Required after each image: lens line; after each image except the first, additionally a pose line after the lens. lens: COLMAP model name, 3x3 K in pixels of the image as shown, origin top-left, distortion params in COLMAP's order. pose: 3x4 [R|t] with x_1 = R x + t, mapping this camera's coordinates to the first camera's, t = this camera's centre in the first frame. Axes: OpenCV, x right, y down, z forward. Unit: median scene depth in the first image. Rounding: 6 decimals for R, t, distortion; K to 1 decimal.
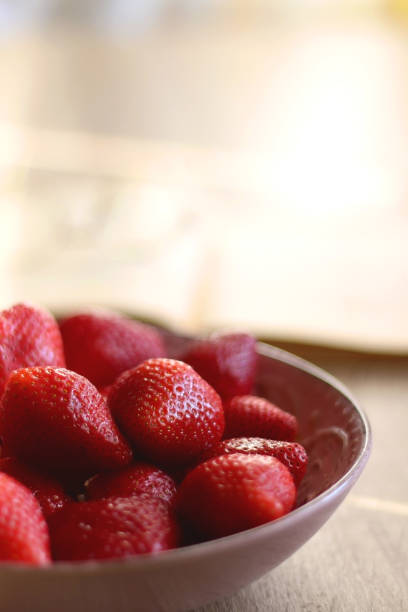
lens RADIAL K [[1606.6, 0, 204.0], [0, 1606.6, 306.0], [0, 0, 1]] dist [-0.230864, 0.863738]
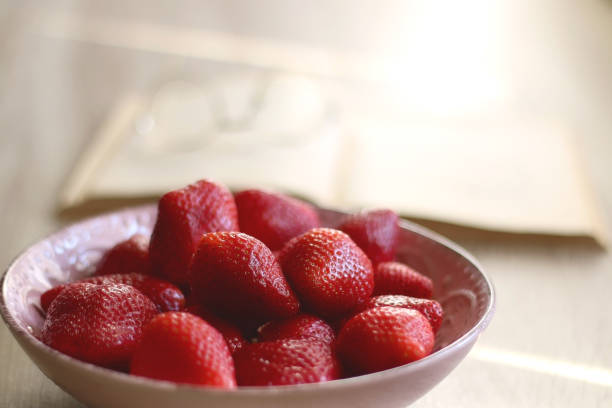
lens RADIAL K [[1570.4, 0, 306.0], [0, 1570.4, 204.0], [0, 0, 1]] dist [-0.190184, 0.456225]
pose [[0.999616, 0.027719, 0.000355, -0.042159], [-0.027721, 0.999585, 0.007800, 0.005995], [-0.000139, -0.007806, 0.999970, -0.187550]]
